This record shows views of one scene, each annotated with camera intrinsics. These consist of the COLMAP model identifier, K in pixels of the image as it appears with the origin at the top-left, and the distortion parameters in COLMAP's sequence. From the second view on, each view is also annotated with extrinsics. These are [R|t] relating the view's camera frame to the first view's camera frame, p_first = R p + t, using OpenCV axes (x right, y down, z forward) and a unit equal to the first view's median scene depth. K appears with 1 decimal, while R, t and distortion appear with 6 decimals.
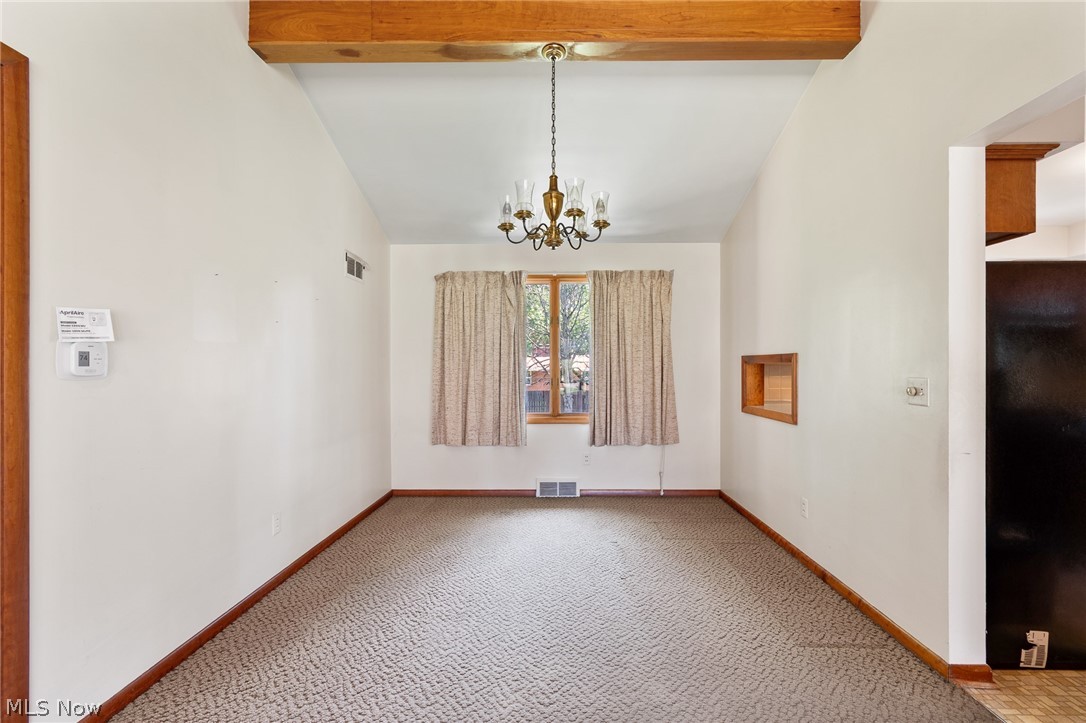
lens RADIAL K [[487.7, 0, 550.1], [0, 487.7, 370.3], [0, 0, 1]] dist [0.001298, -0.000716]
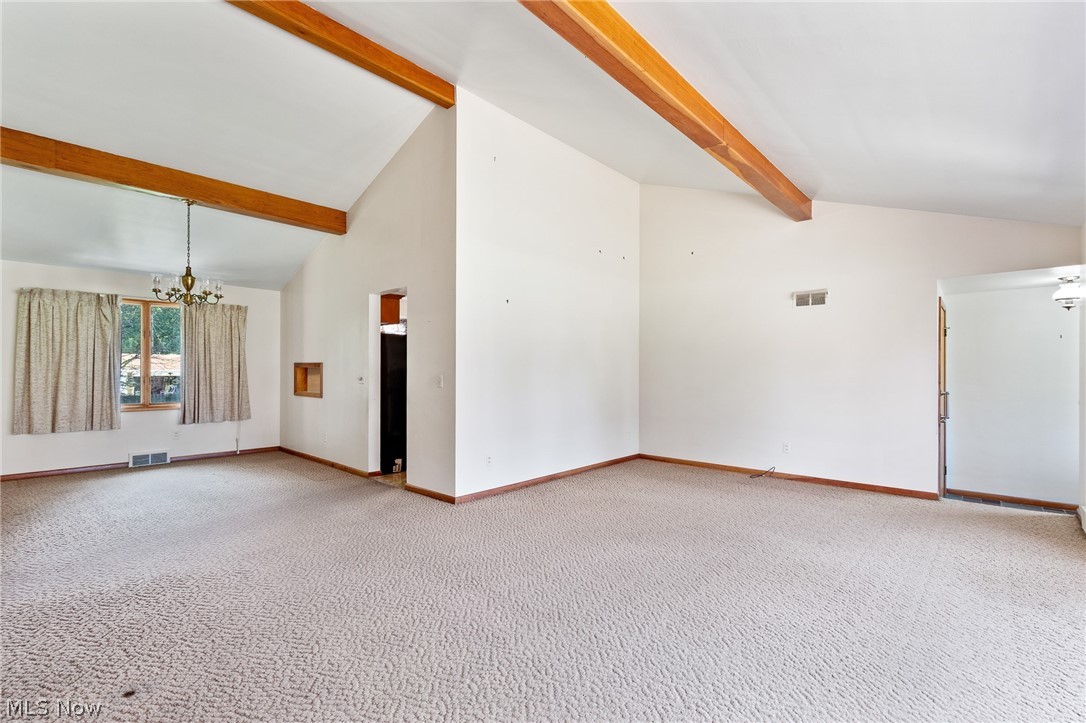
lens RADIAL K [[487.7, 0, 548.4], [0, 487.7, 370.0], [0, 0, 1]] dist [0.001298, -0.000716]
pose [[0.658908, 0.005163, 0.752206, -0.278710], [-0.000572, 0.999980, -0.006363, 0.005603], [-0.752224, 0.003762, 0.658897, -0.726823]]
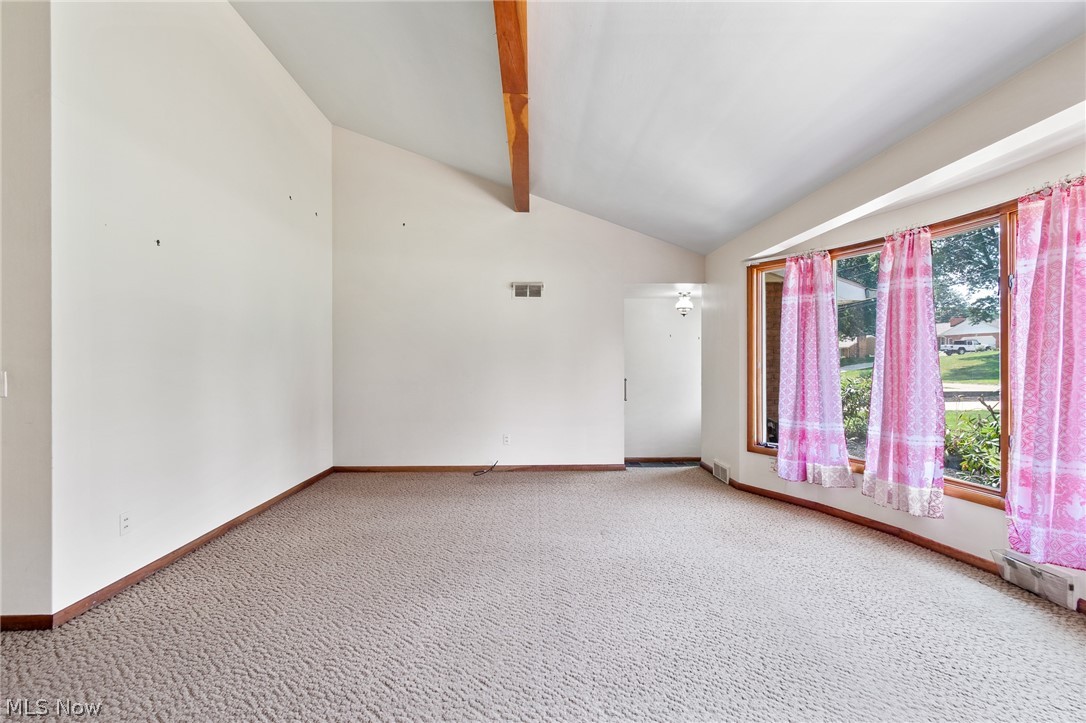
lens RADIAL K [[487.7, 0, 540.1], [0, 487.7, 359.7], [0, 0, 1]] dist [0.001298, -0.000716]
pose [[-0.045680, 0.008996, 0.998916, -0.178338], [0.004746, 0.999950, -0.008789, 0.006812], [-0.998945, 0.004340, -0.045720, -0.413384]]
